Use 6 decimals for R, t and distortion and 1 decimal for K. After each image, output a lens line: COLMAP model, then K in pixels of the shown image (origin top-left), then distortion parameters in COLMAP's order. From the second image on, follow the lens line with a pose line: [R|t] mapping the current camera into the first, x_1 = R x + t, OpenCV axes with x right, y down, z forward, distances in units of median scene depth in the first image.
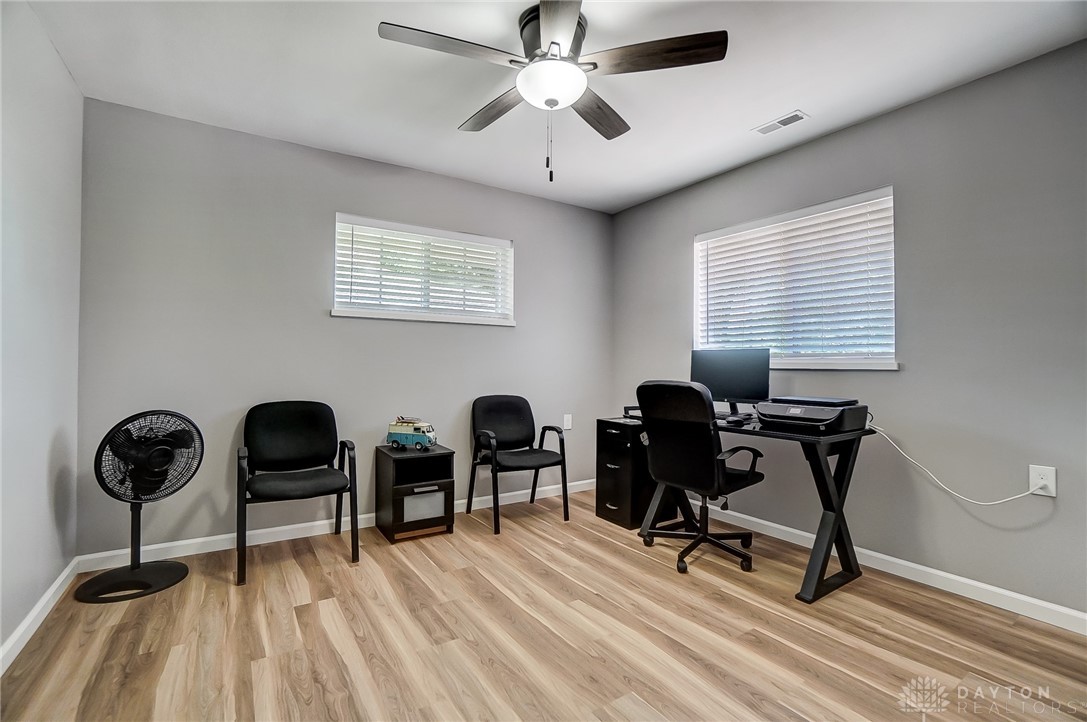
lens RADIAL K [[480.1, 0, 542.2], [0, 480.1, 360.7], [0, 0, 1]] dist [-0.063543, 0.023197]
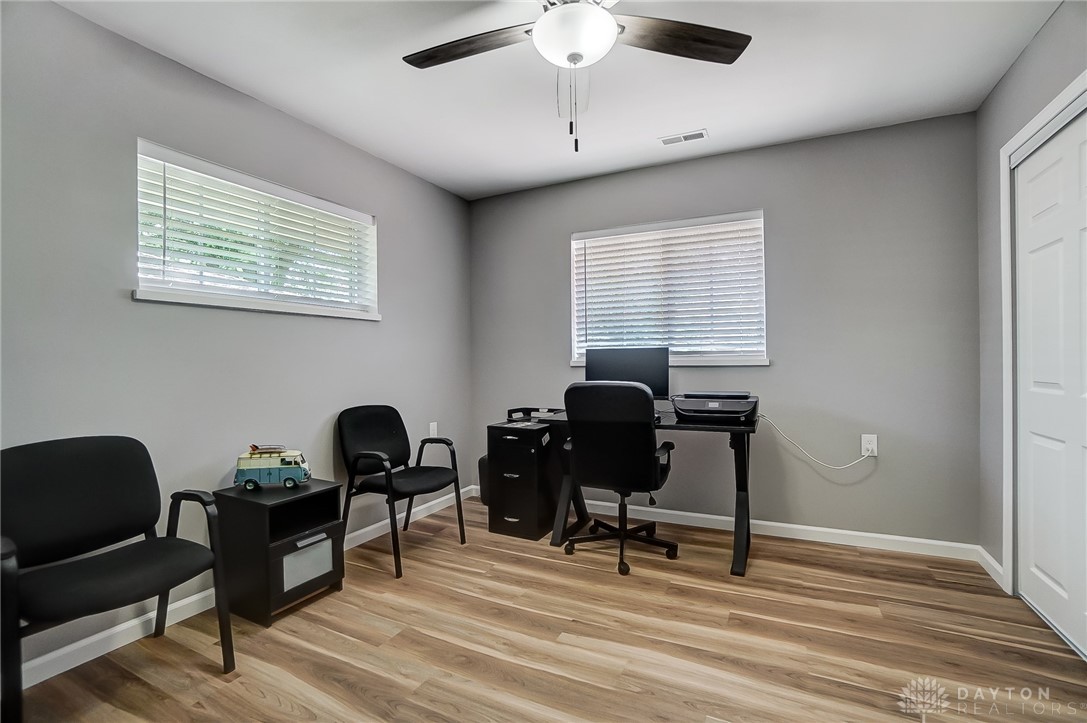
lens RADIAL K [[485.0, 0, 542.2], [0, 485.0, 362.8], [0, 0, 1]] dist [-0.064989, 0.024442]
pose [[0.868194, -0.020190, 0.495815, -0.308326], [0.014446, 0.999777, 0.015416, -0.011620], [-0.496015, -0.006222, 0.868292, 0.196210]]
